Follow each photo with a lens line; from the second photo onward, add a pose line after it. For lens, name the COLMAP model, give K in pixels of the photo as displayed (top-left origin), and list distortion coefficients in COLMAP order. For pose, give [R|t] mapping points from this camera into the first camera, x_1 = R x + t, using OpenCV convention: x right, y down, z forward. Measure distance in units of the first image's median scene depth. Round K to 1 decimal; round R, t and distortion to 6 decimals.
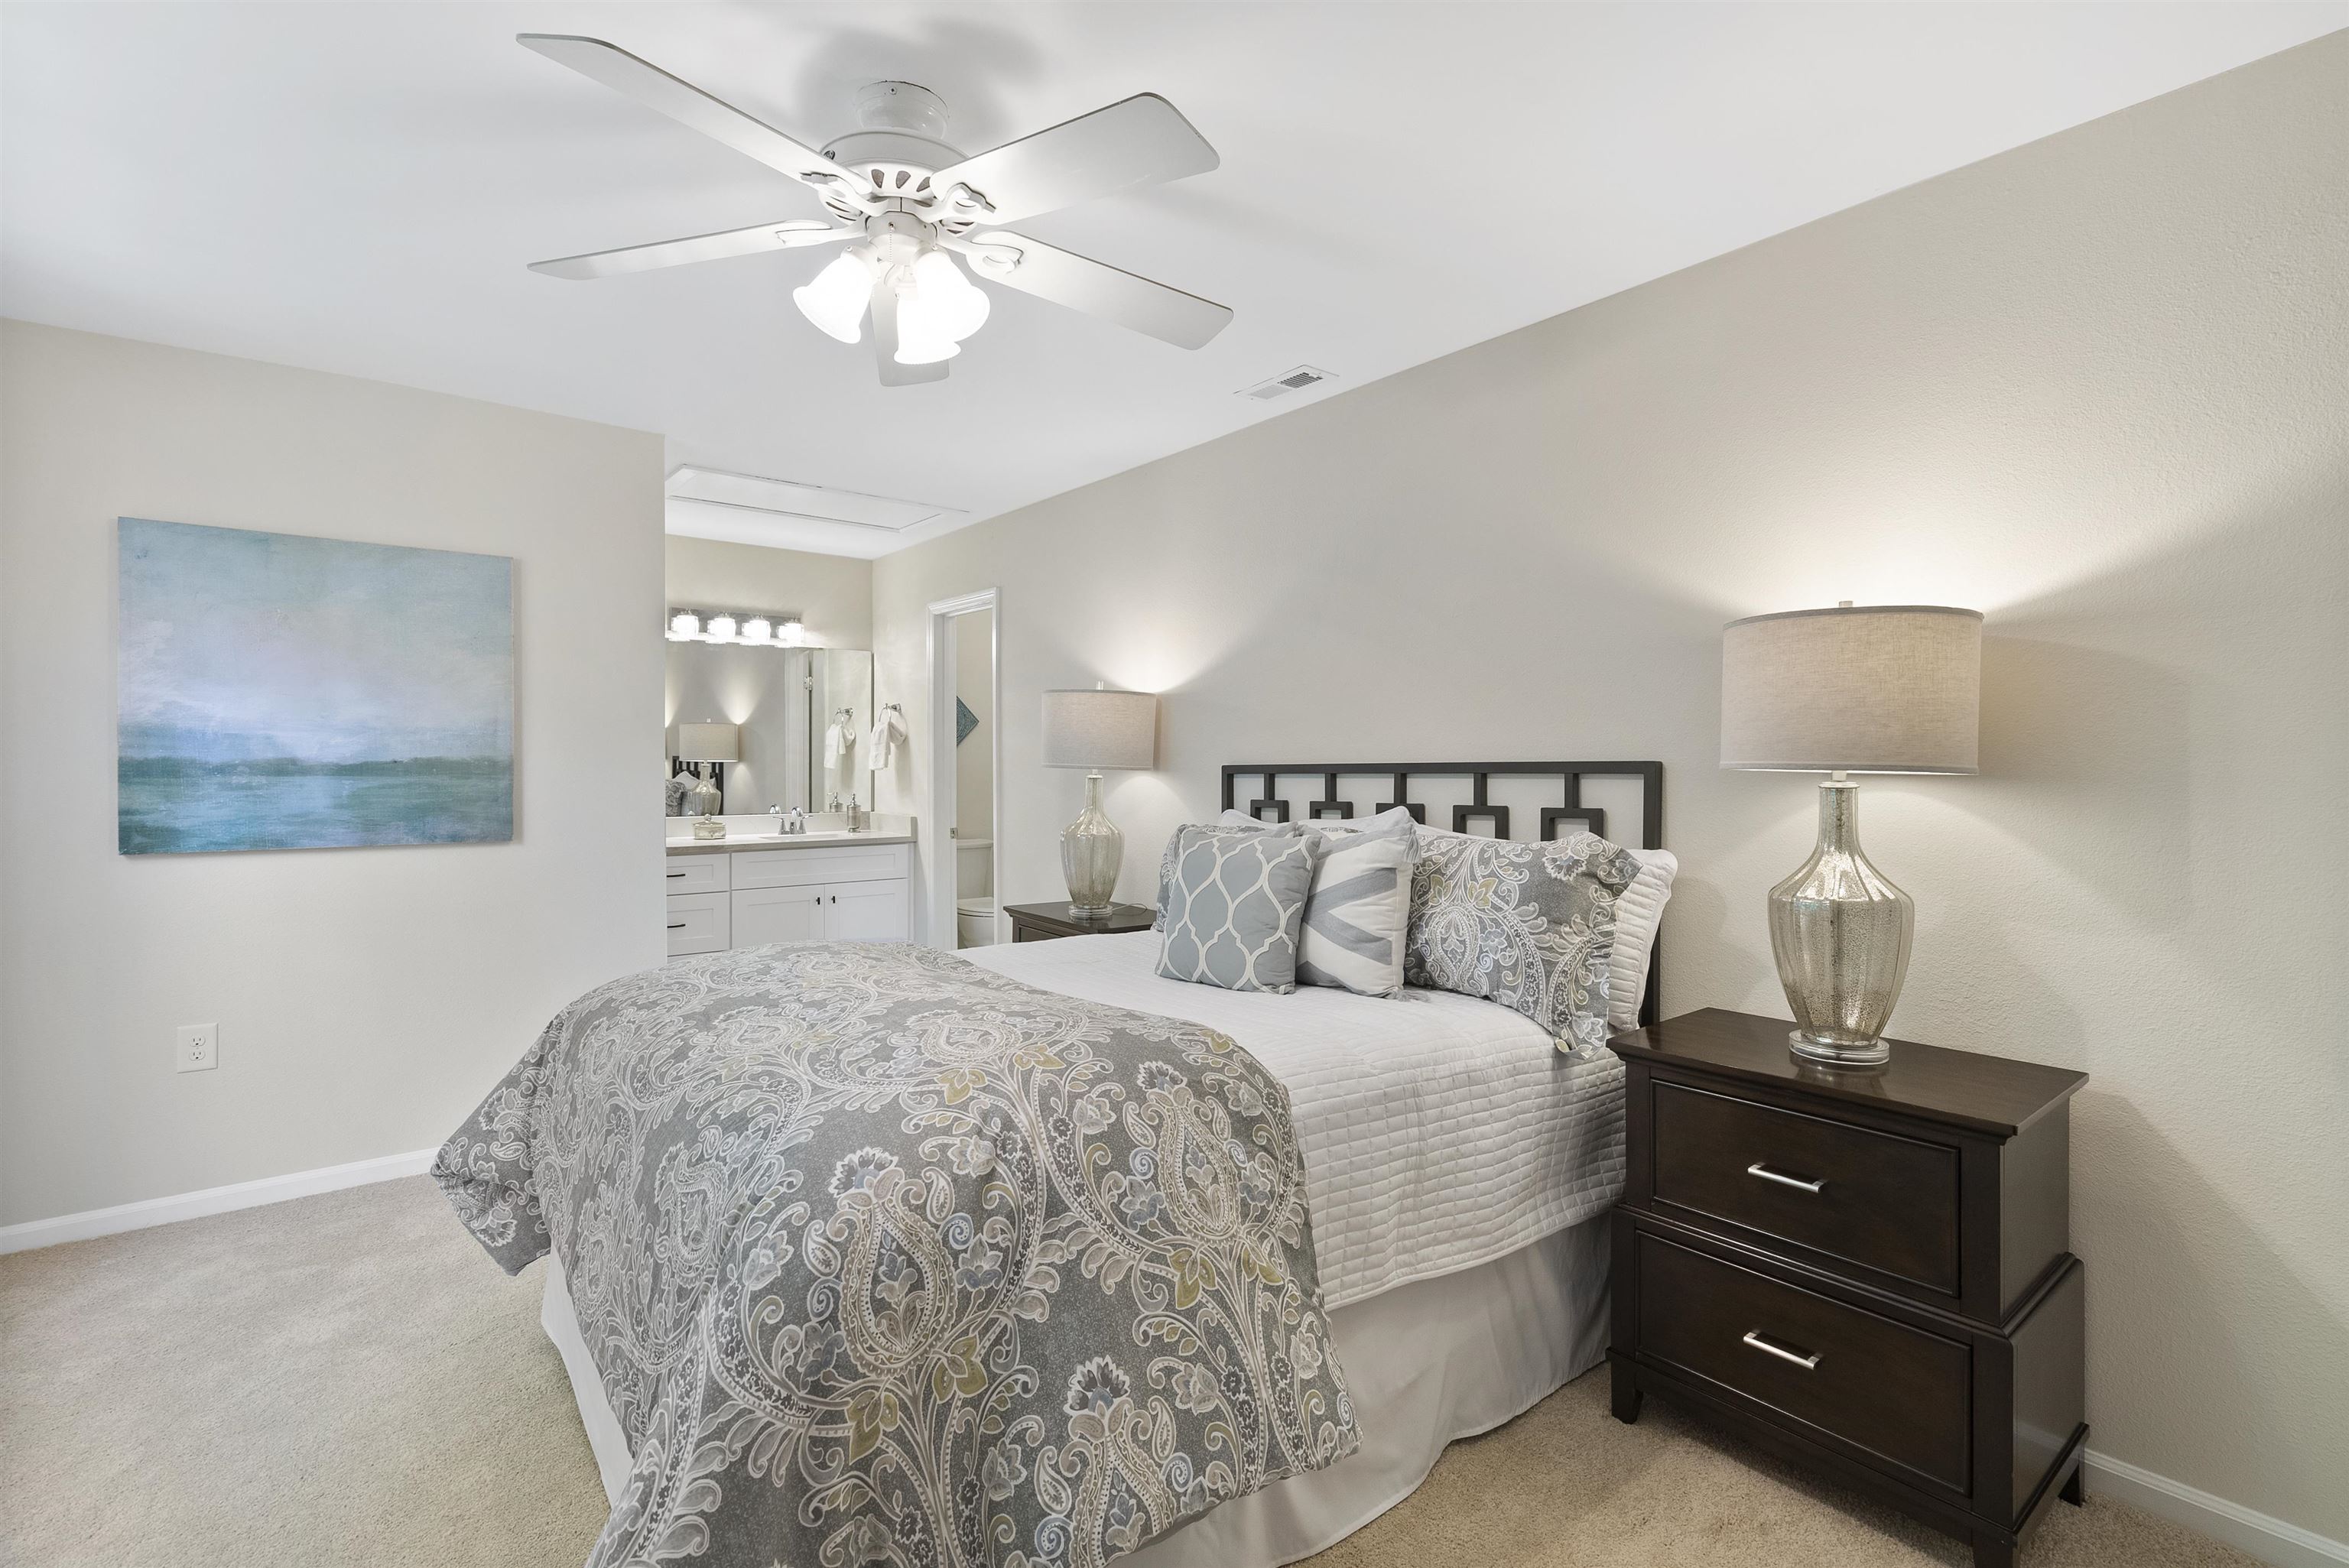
lens RADIAL K [[1064.3, 0, 1170.9], [0, 1064.3, 783.9], [0, 0, 1]] dist [-0.002543, 0.000270]
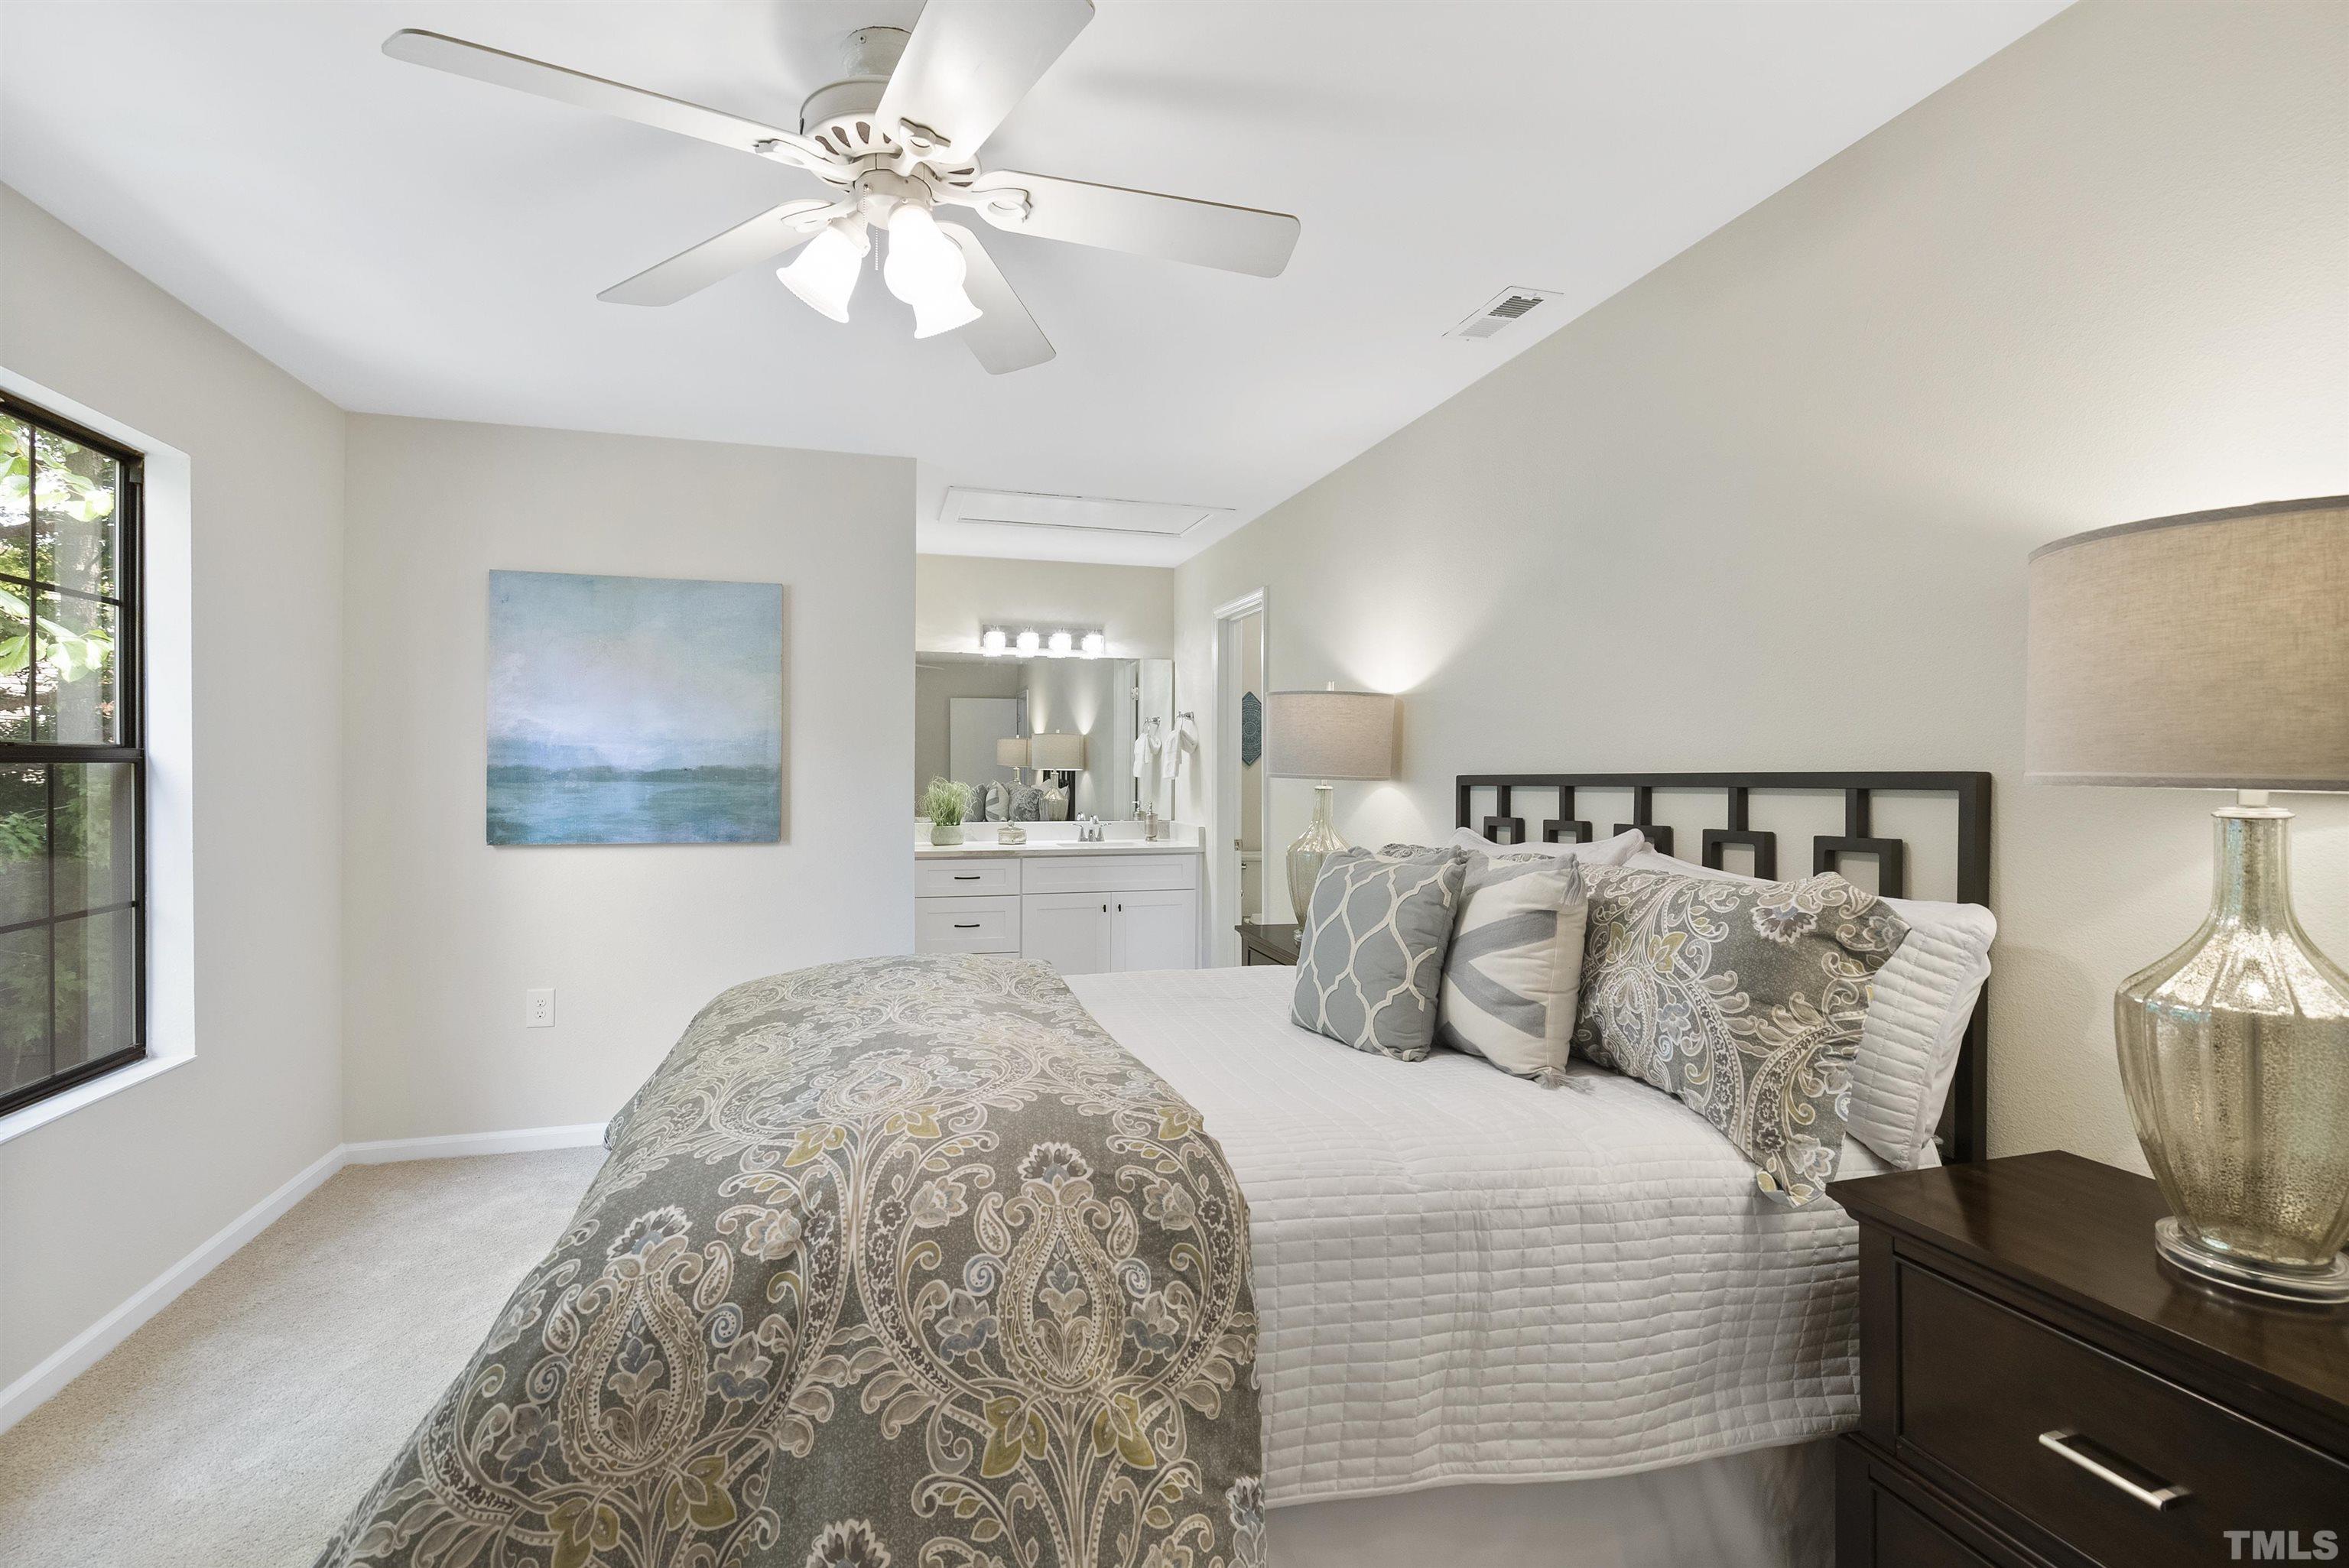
lens RADIAL K [[1069.2, 0, 1168.3], [0, 1069.2, 777.4], [0, 0, 1]] dist [-0.001867, 0.000116]
pose [[0.926910, 0.004614, -0.375256, 0.261729], [-0.010167, 0.999866, -0.012819, -0.004288], [0.375147, 0.015697, 0.926832, 0.199470]]
